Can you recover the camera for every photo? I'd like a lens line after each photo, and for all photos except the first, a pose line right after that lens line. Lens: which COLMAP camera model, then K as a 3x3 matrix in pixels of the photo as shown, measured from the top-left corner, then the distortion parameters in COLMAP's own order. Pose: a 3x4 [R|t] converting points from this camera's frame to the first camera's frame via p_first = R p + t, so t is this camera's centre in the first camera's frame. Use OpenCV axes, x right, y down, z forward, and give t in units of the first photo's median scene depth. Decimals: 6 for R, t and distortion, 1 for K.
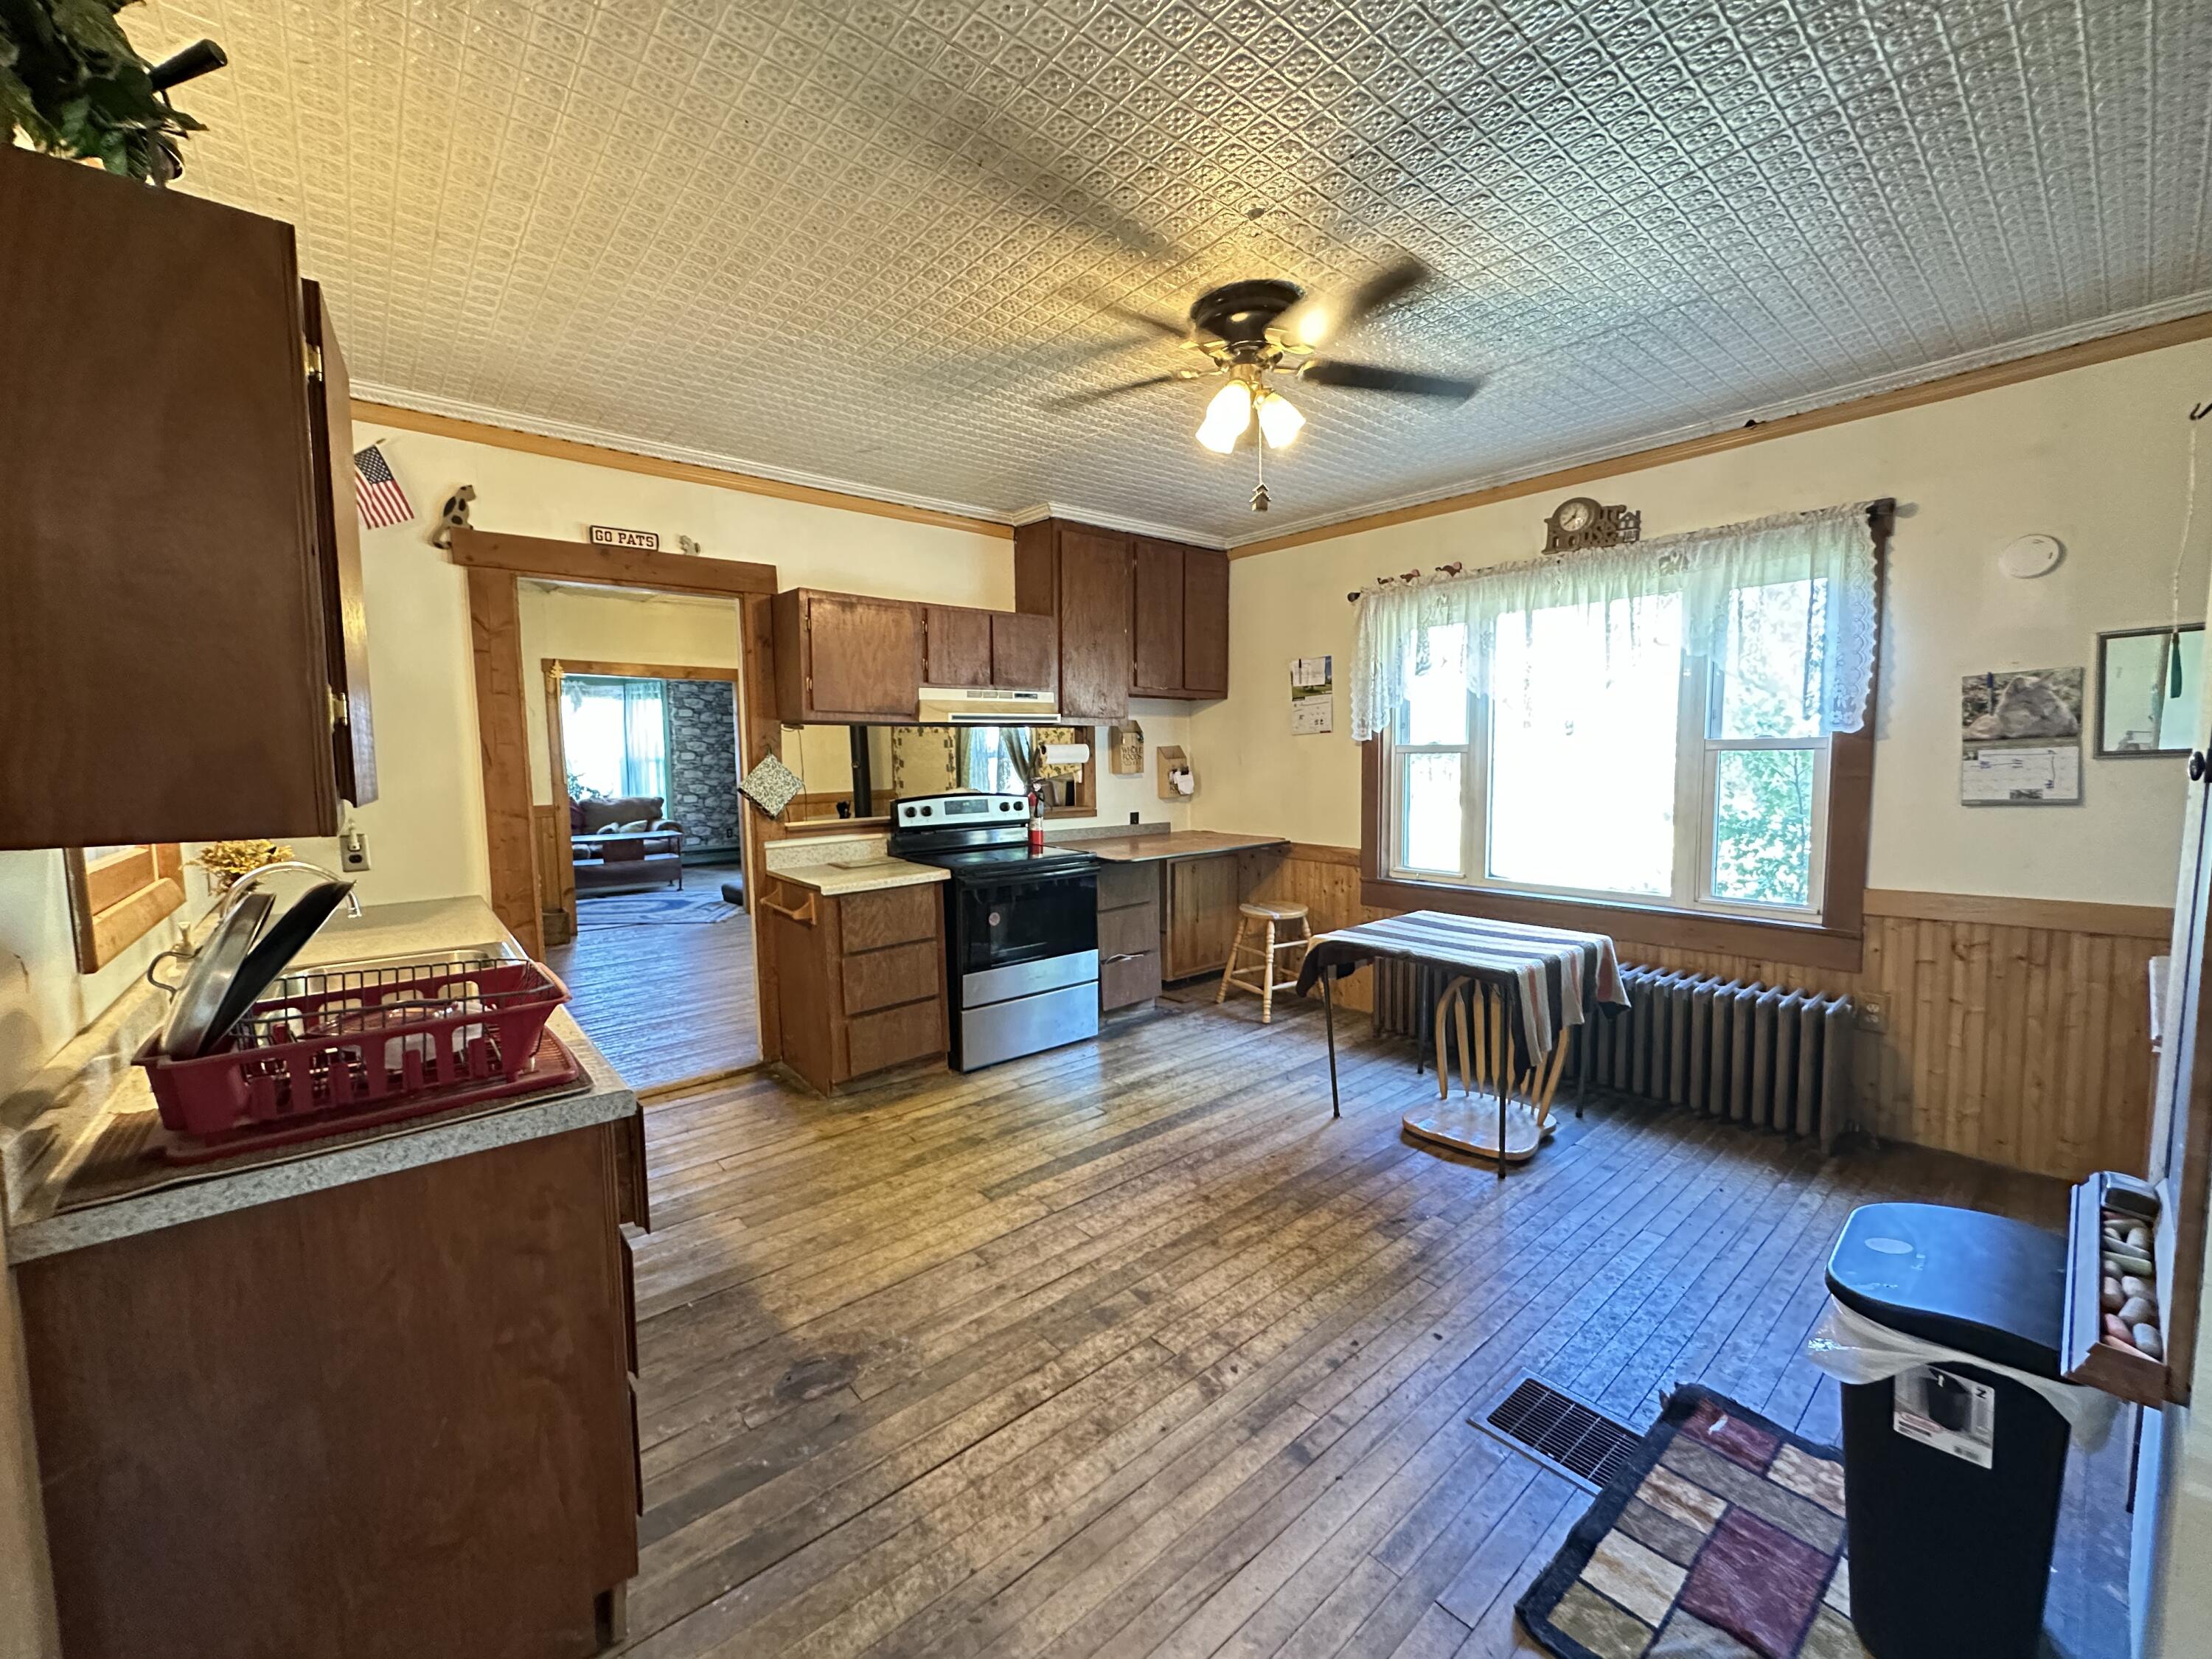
lens RADIAL K [[875.8, 0, 1097.7], [0, 875.8, 822.1], [0, 0, 1]] dist [-0.006556, 0.001308]
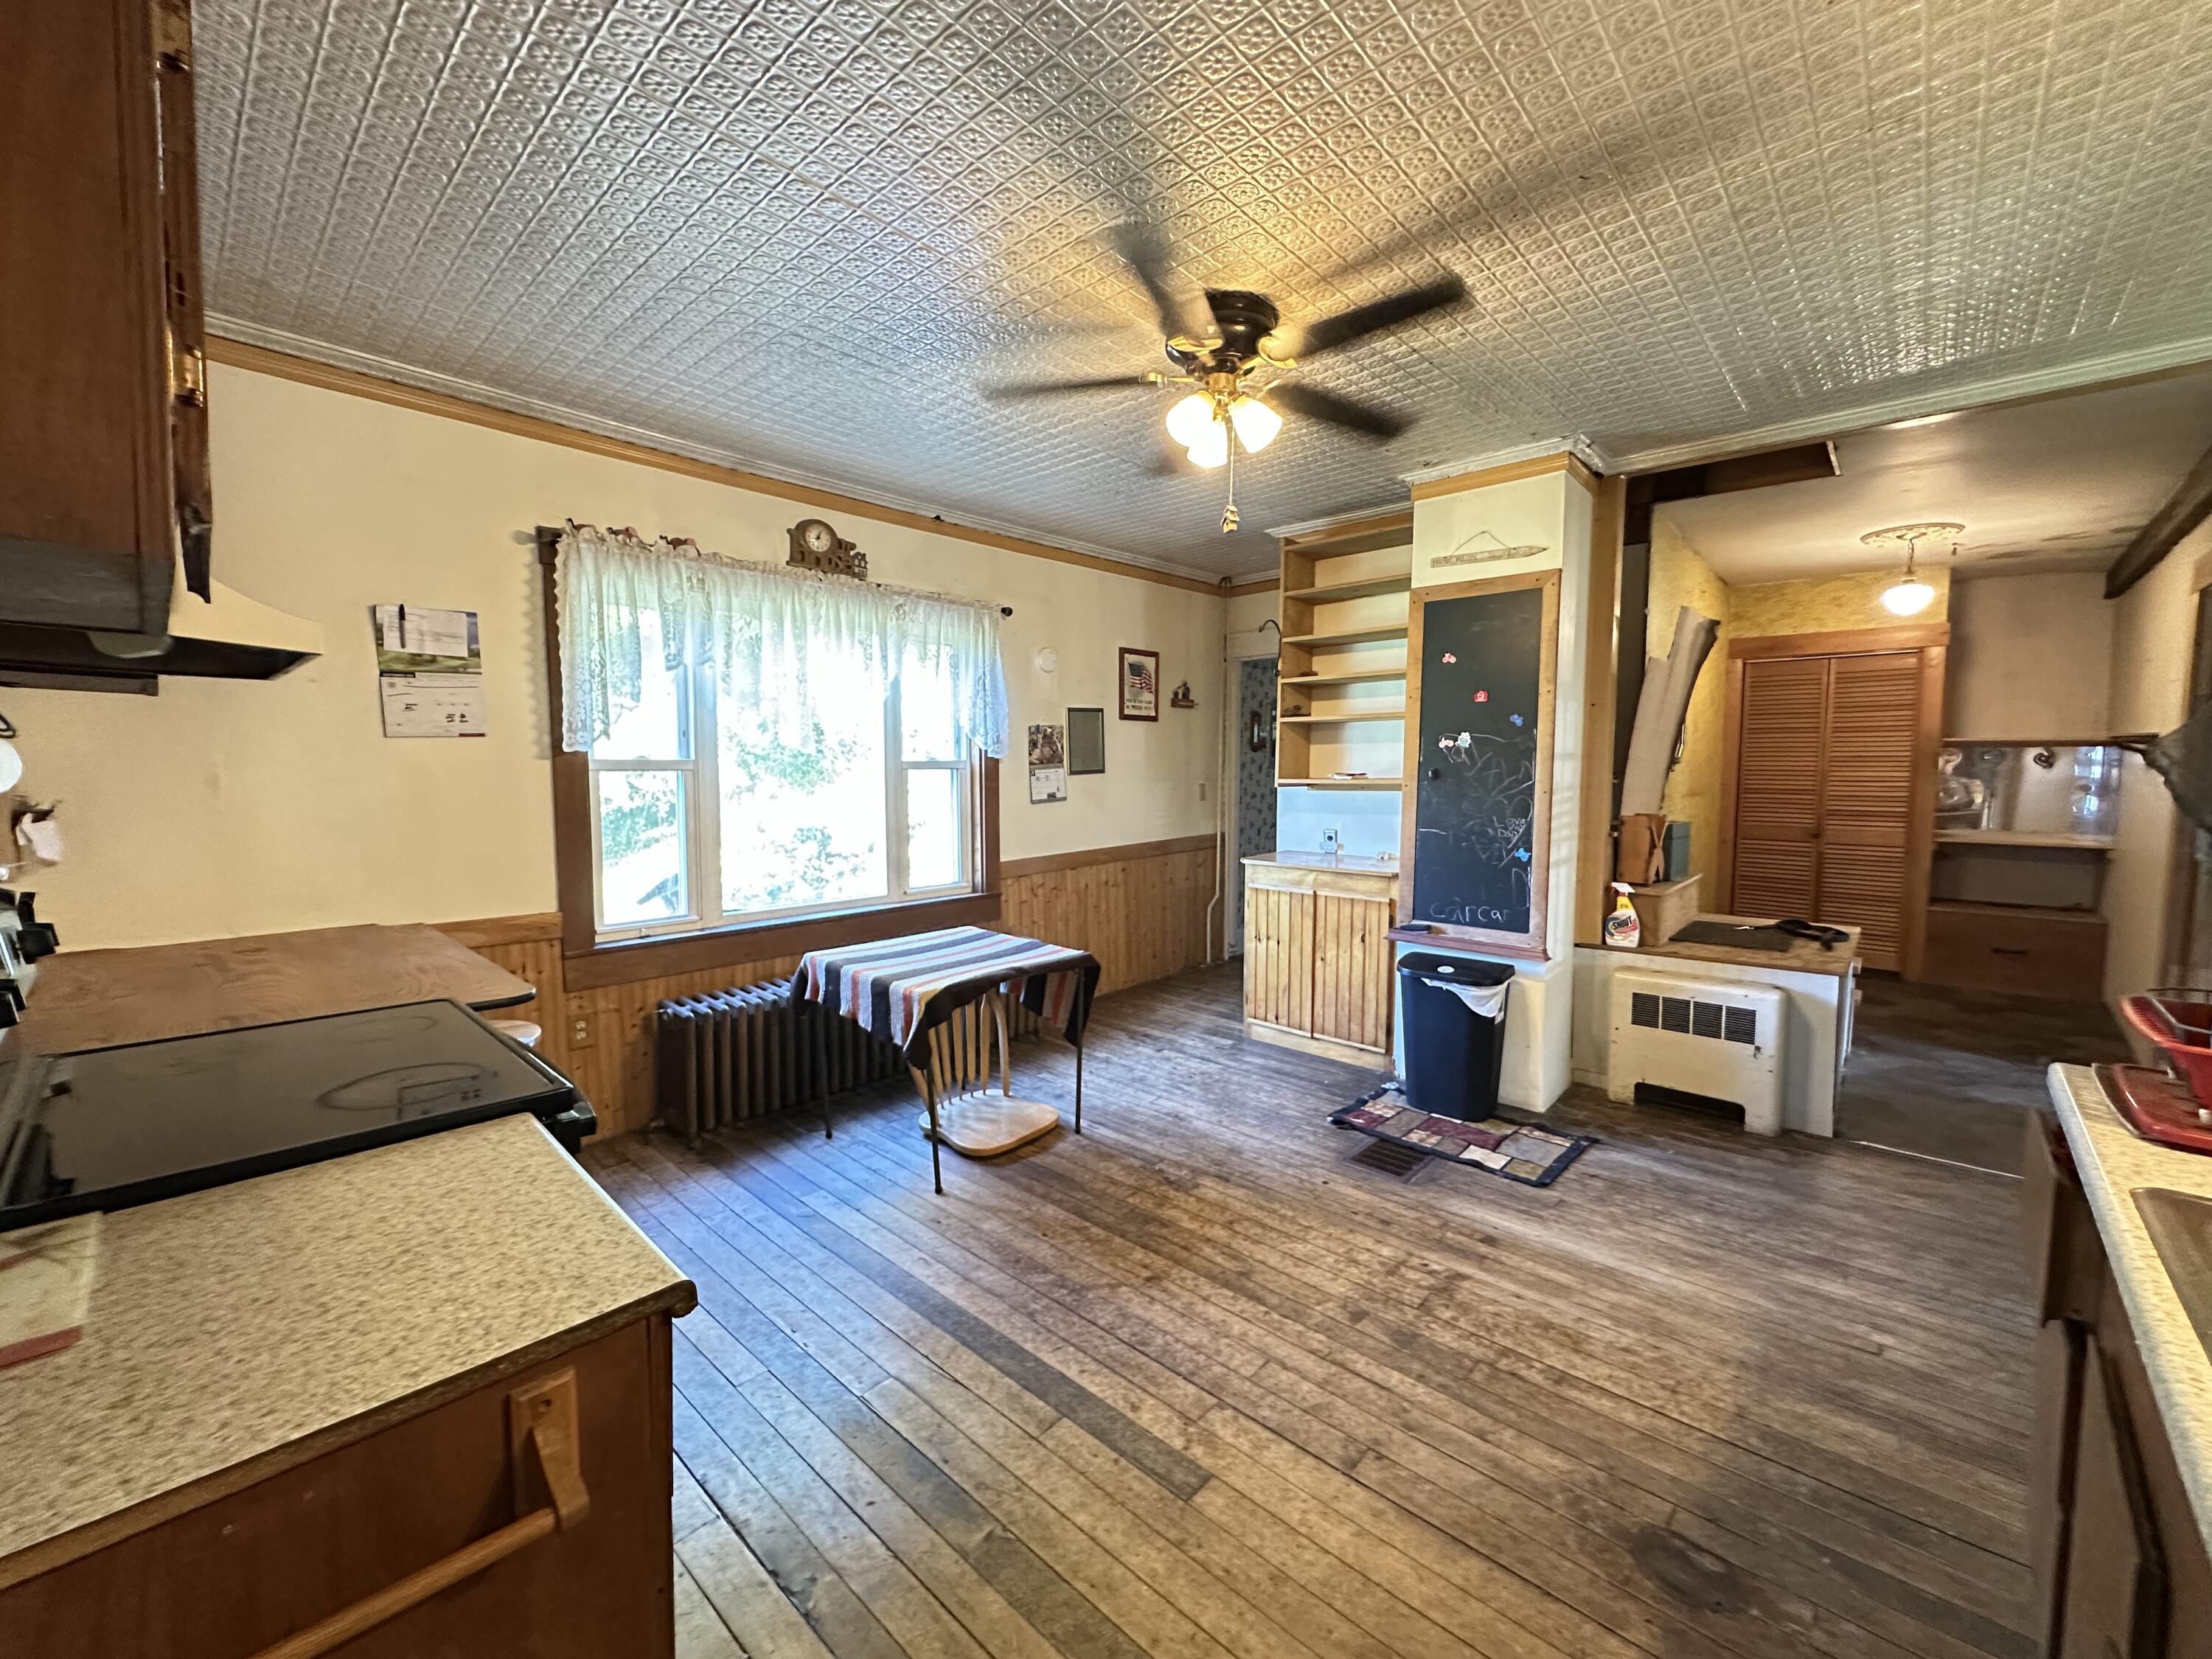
lens RADIAL K [[875.8, 0, 1111.1], [0, 875.8, 822.2], [0, 0, 1]] dist [-0.006556, 0.001308]
pose [[-0.125452, -0.053649, 0.990648, -0.633882], [0.077012, 0.994997, 0.063637, -0.072492], [-0.989106, 0.084275, -0.120693, 0.991095]]
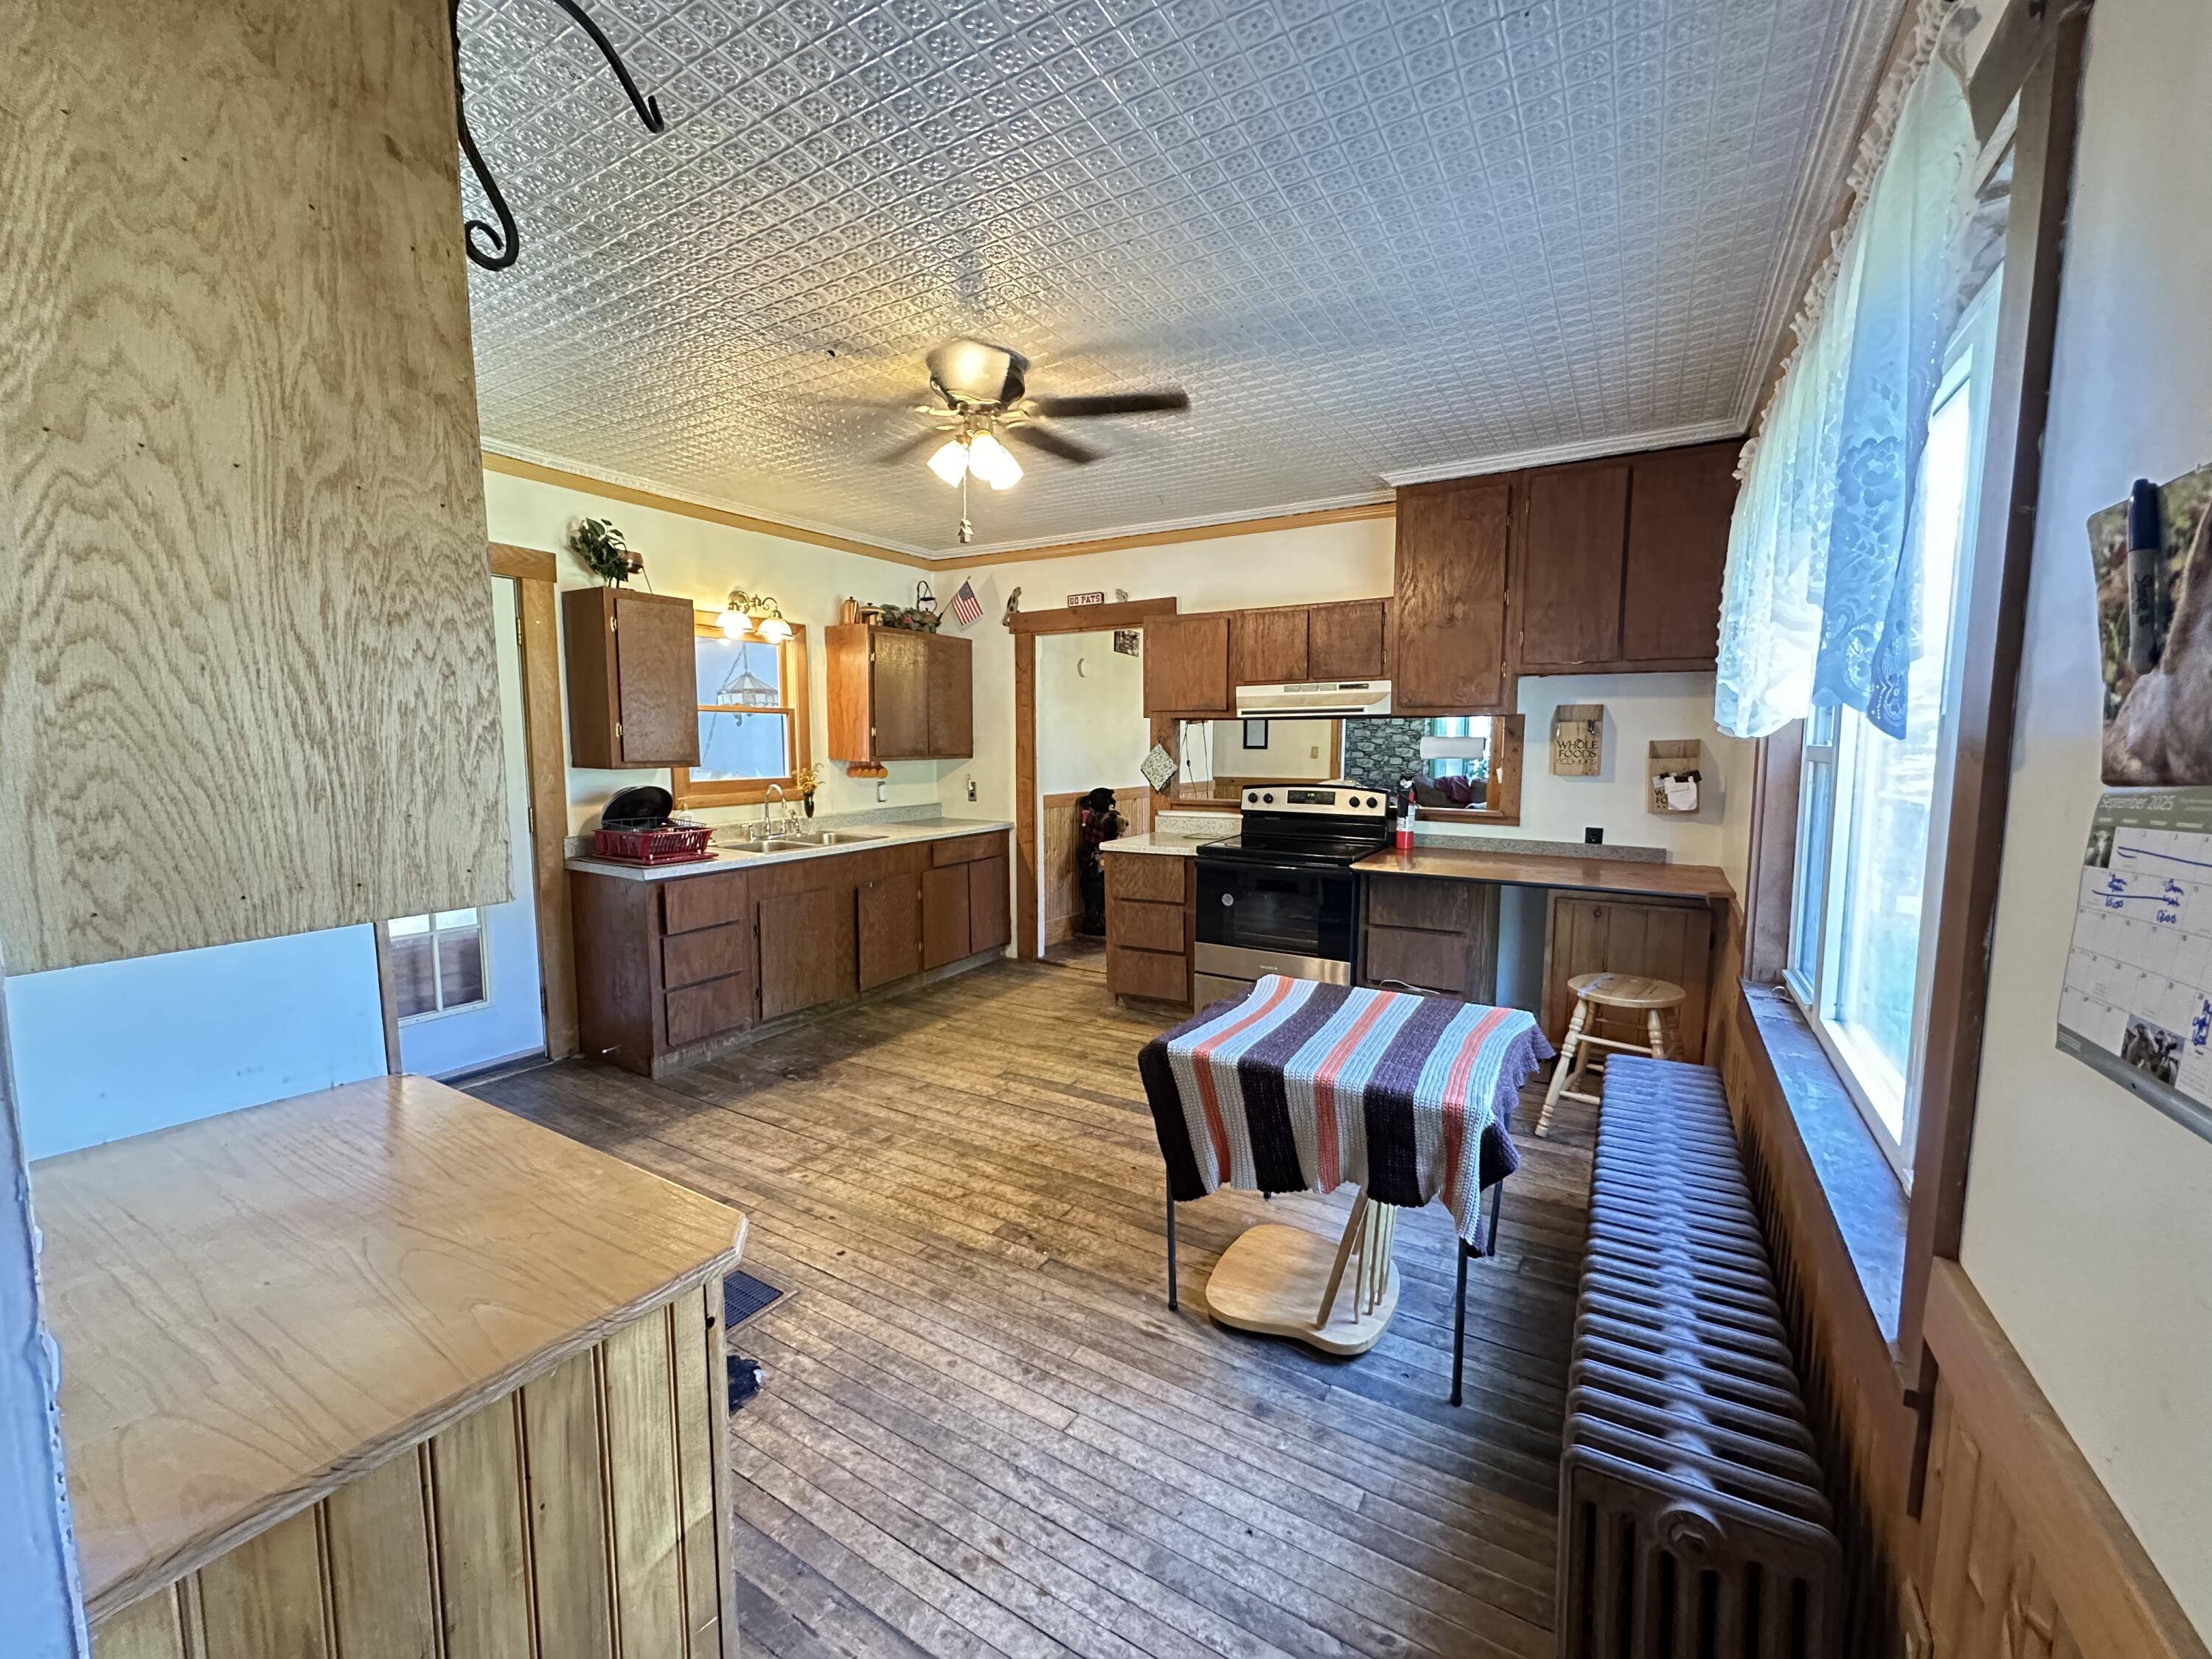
lens RADIAL K [[875.8, 0, 1115.6], [0, 875.8, 828.2], [0, 0, 1]] dist [-0.006556, 0.001308]
pose [[0.330457, 0.108490, -0.937565, 1.053850], [-0.078164, 0.993105, 0.087367, -0.076859], [0.940579, 0.044413, 0.336659, 0.626269]]
